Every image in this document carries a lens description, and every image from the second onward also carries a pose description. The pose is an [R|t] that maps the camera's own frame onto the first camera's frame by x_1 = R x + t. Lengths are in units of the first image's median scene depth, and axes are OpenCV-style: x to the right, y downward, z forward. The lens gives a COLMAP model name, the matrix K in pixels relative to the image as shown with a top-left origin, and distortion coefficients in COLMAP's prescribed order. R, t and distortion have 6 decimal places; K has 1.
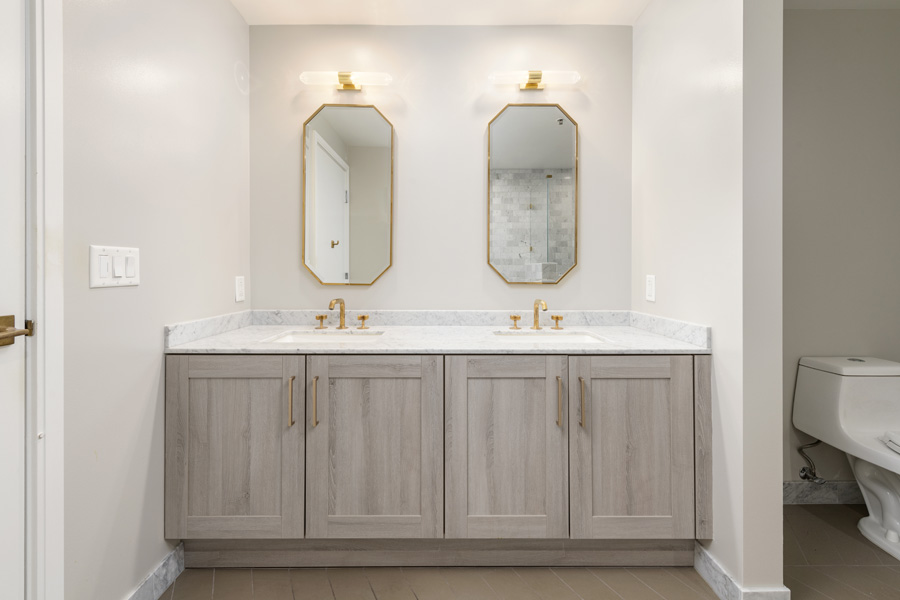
lens RADIAL K [[370.2, 0, 451.5], [0, 370.2, 269.6], [0, 0, 1]] dist [0.002477, -0.000115]
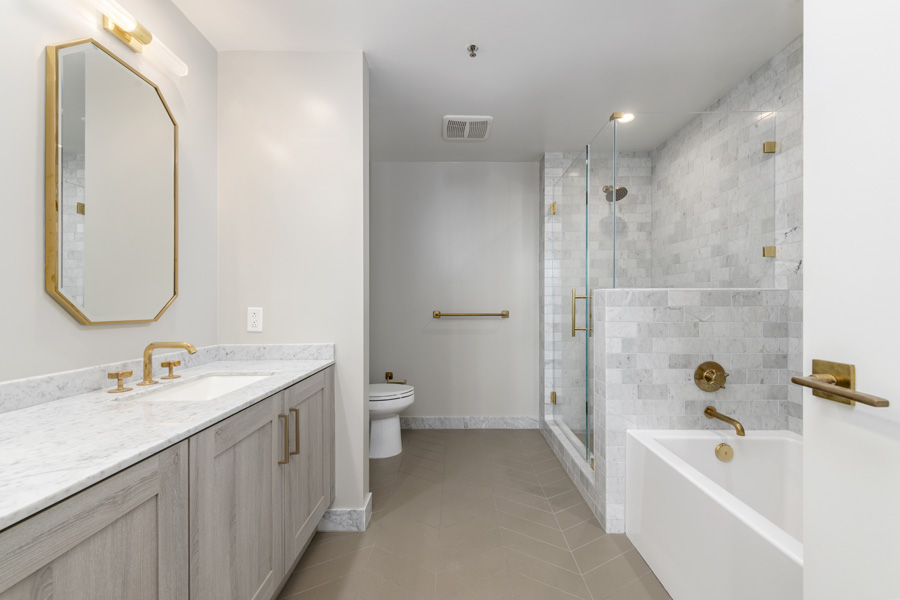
lens RADIAL K [[350.7, 0, 448.1], [0, 350.7, 303.0], [0, 0, 1]] dist [0.000247, 0.000013]
pose [[0.037965, -0.001925, 0.999277, -0.551159], [-0.000432, 0.999998, 0.001943, -0.000001], [-0.999279, -0.000505, 0.037964, 0.493572]]
